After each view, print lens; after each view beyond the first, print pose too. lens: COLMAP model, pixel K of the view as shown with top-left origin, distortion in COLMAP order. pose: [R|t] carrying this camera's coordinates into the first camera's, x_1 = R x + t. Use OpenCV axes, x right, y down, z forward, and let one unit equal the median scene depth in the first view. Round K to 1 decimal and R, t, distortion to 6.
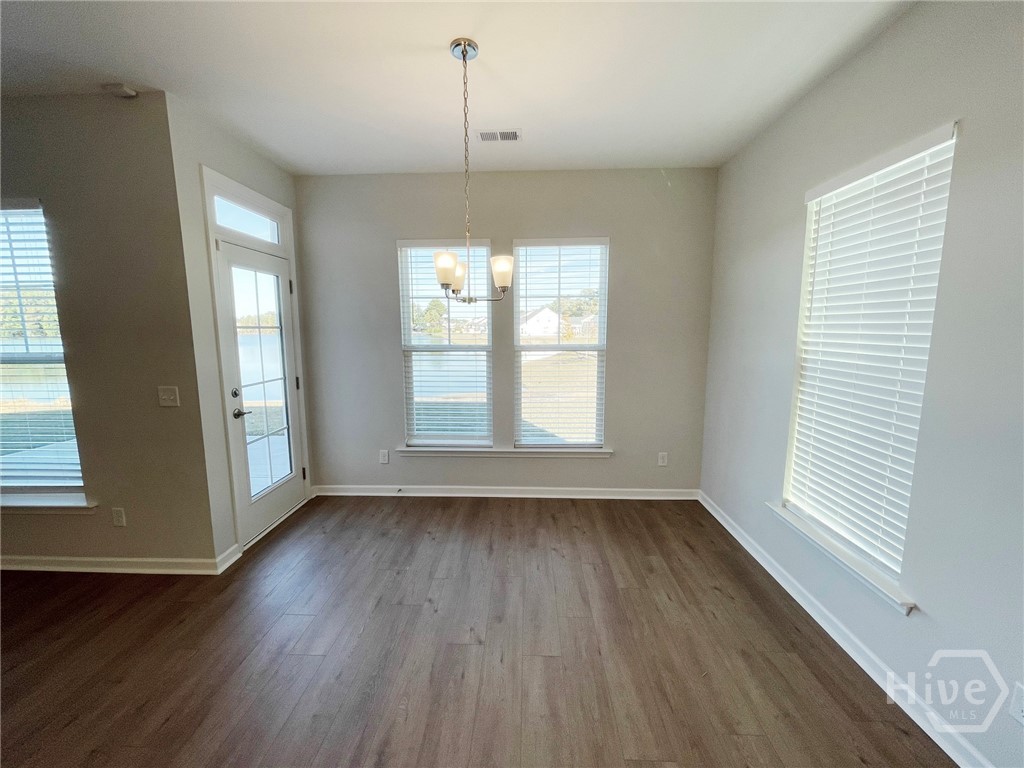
lens RADIAL K [[414.4, 0, 510.5], [0, 414.4, 384.8], [0, 0, 1]] dist [-0.000943, 0.000162]
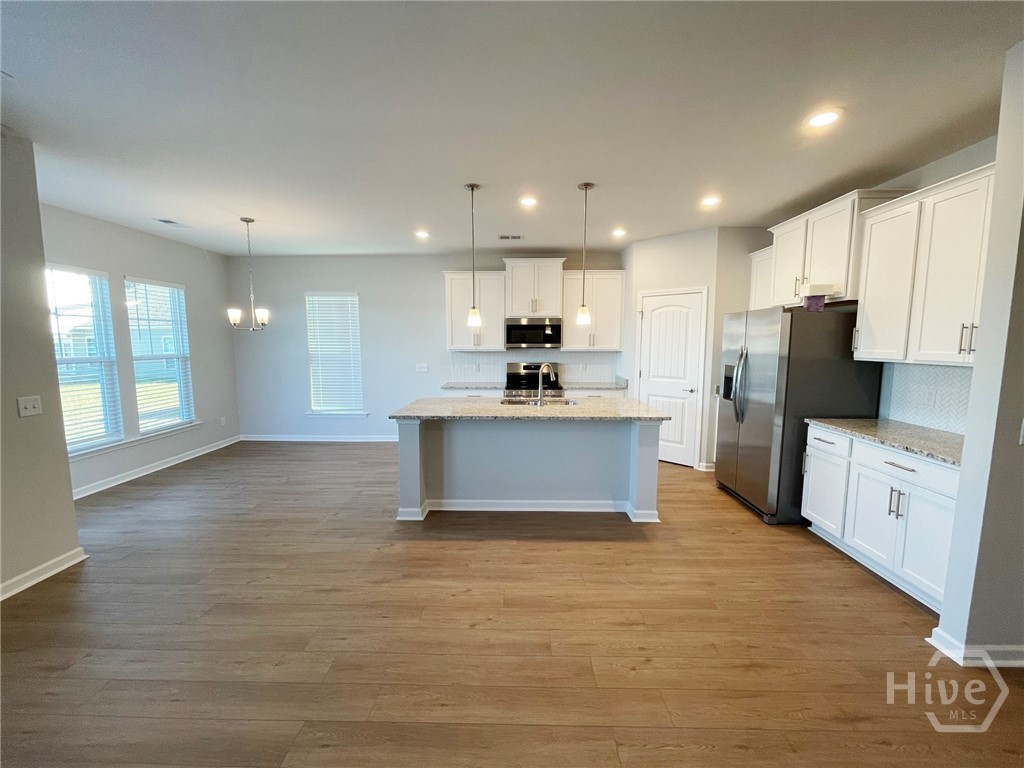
lens RADIAL K [[414.4, 0, 510.5], [0, 414.4, 384.8], [0, 0, 1]] dist [-0.000943, 0.000162]
pose [[-0.020856, -0.099694, 0.994800, -1.497863], [0.137410, 0.985288, 0.101621, 0.028281], [-0.990295, 0.138815, -0.006850, -0.173257]]
